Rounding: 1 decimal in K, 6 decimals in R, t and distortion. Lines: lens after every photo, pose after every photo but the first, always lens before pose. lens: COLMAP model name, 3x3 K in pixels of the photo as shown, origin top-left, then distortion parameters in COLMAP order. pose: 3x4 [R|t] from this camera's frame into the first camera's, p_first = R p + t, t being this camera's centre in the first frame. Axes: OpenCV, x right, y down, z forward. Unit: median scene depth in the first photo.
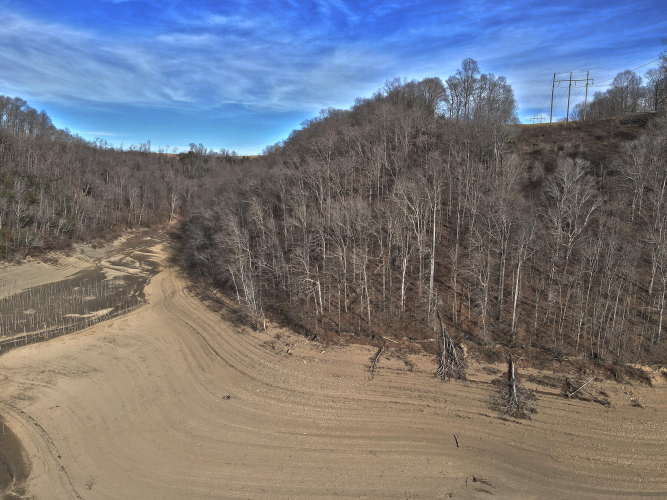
lens RADIAL K [[493.4, 0, 333.5], [0, 493.4, 250.0], [0, 0, 1]] dist [0.006220, 0.007508]
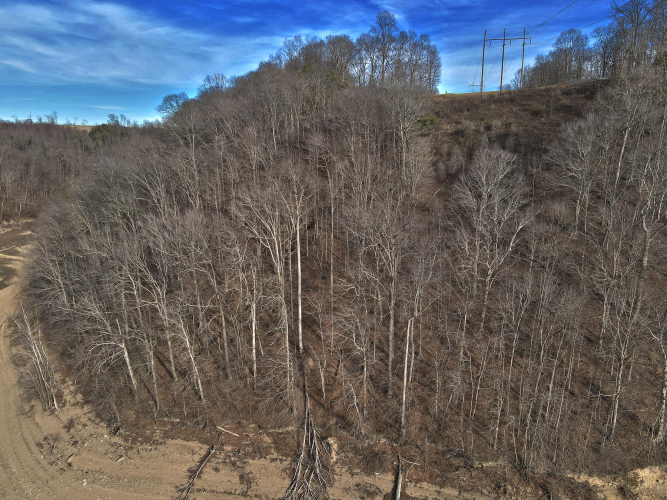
lens RADIAL K [[493.4, 0, 333.5], [0, 493.4, 250.0], [0, 0, 1]] dist [0.006220, 0.007508]
pose [[0.995913, -0.032726, 0.084182, 0.198463], [0.027350, 0.997560, 0.064242, -0.095560], [-0.086079, -0.061677, 0.994377, 0.326210]]
